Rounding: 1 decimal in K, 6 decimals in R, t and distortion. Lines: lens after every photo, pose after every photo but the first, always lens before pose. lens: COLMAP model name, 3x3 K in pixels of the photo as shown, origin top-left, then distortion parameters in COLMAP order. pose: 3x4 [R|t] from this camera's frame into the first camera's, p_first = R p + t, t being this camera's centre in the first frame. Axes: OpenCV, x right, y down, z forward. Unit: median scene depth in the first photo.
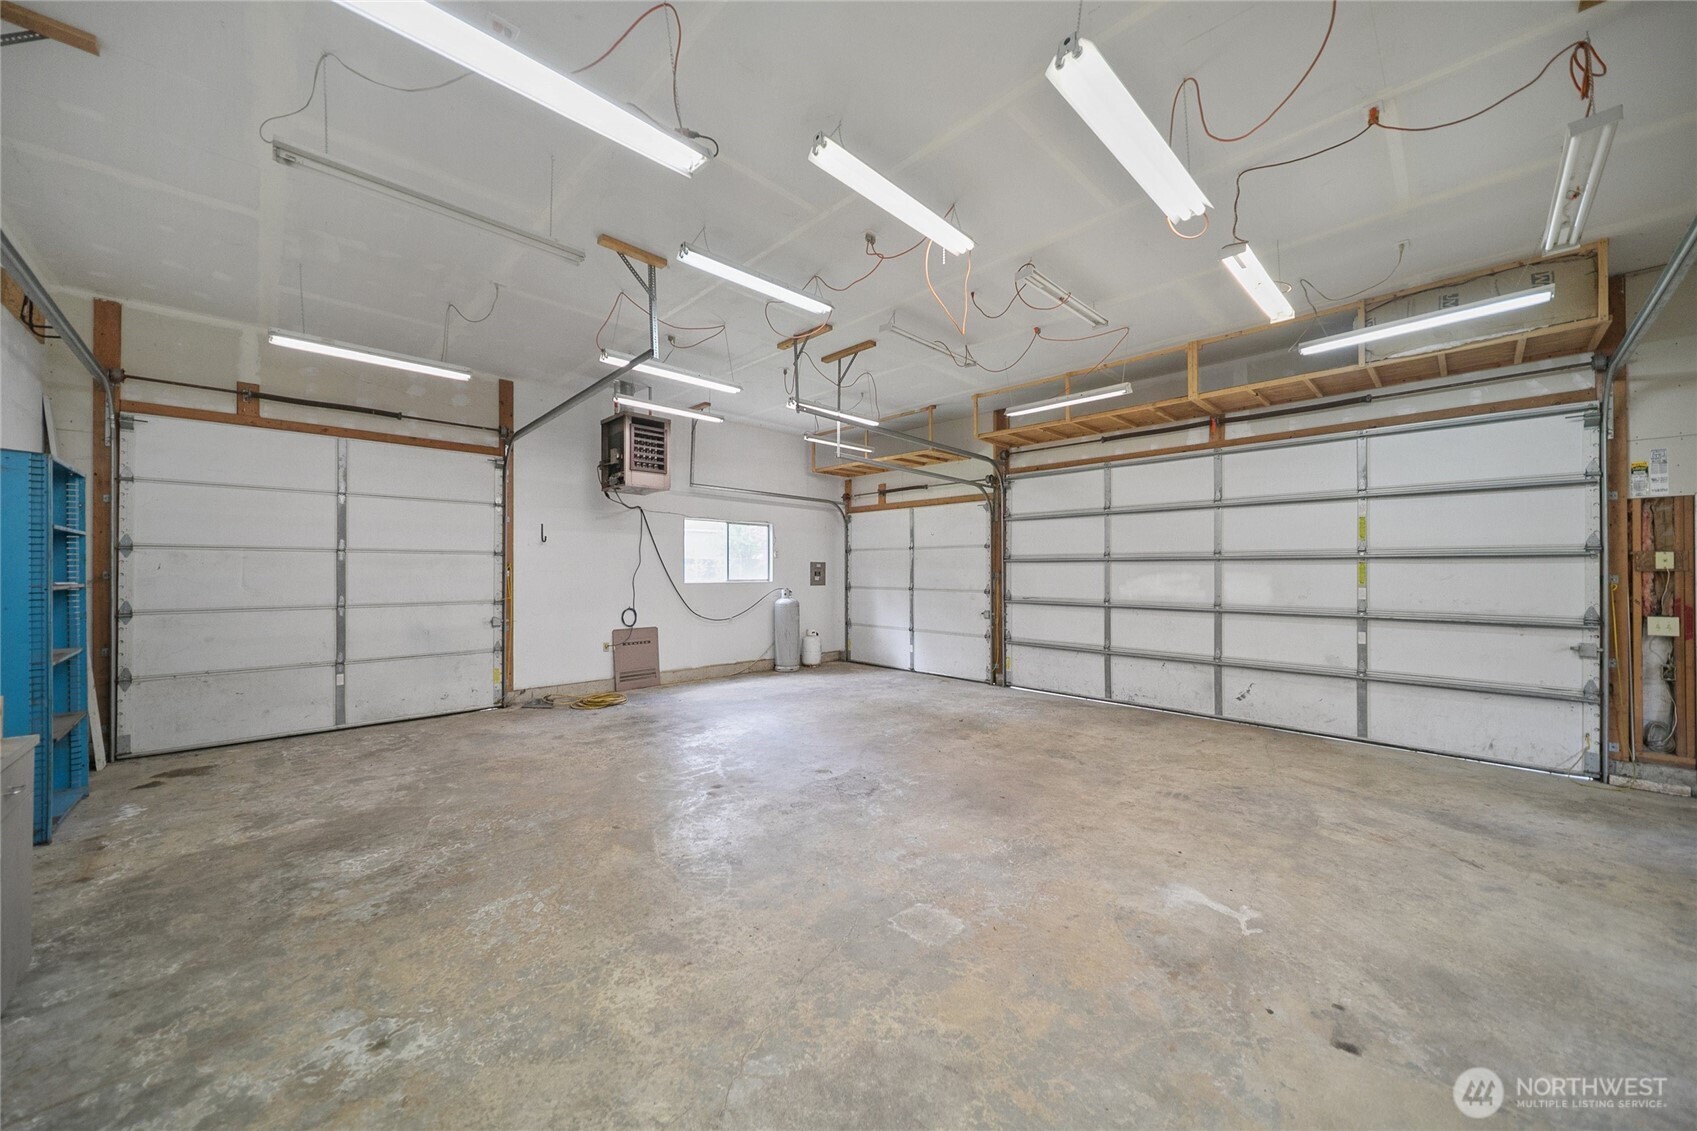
lens RADIAL K [[613.6, 0, 846.7], [0, 613.6, 543.7], [0, 0, 1]] dist [0.000305, 0.000020]
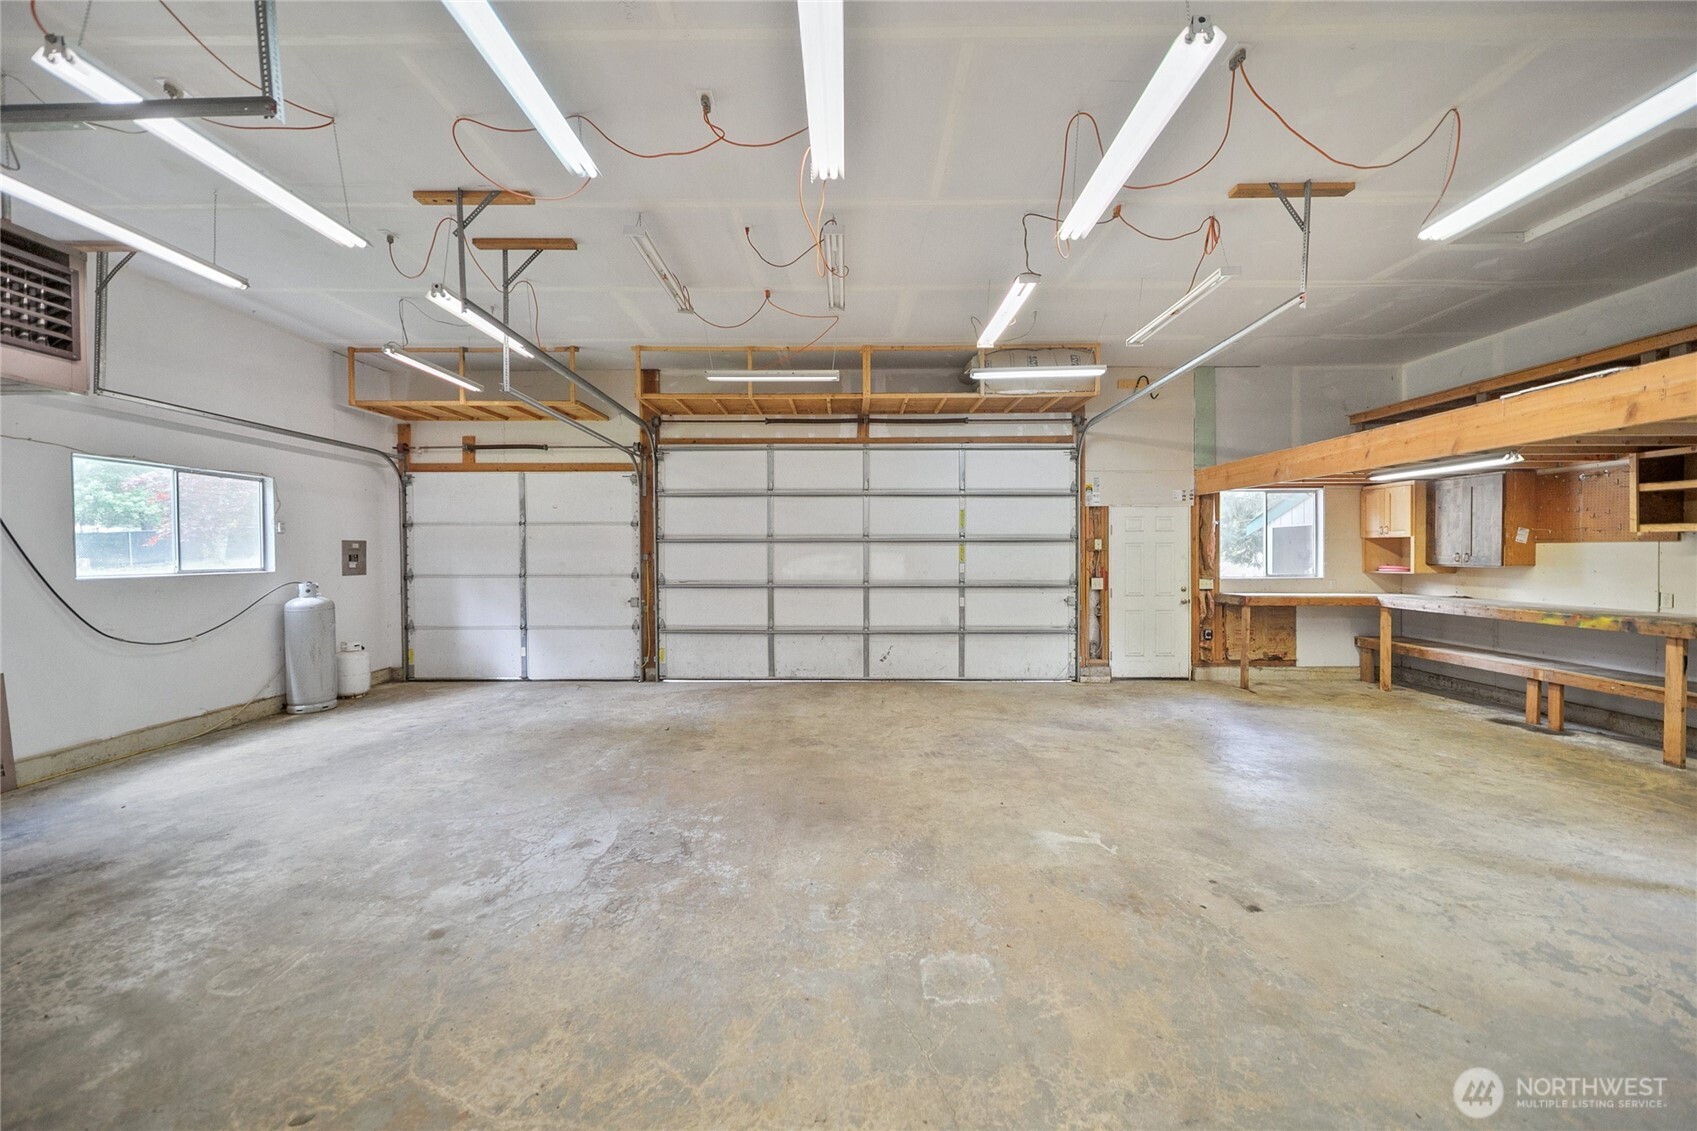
lens RADIAL K [[613.6, 0, 846.7], [0, 613.6, 543.7], [0, 0, 1]] dist [0.000305, 0.000020]
pose [[0.694731, 0.003204, 0.719262, -0.228149], [-0.028295, 0.999338, 0.022878, 0.004319], [-0.718713, -0.036246, 0.694362, 0.215780]]
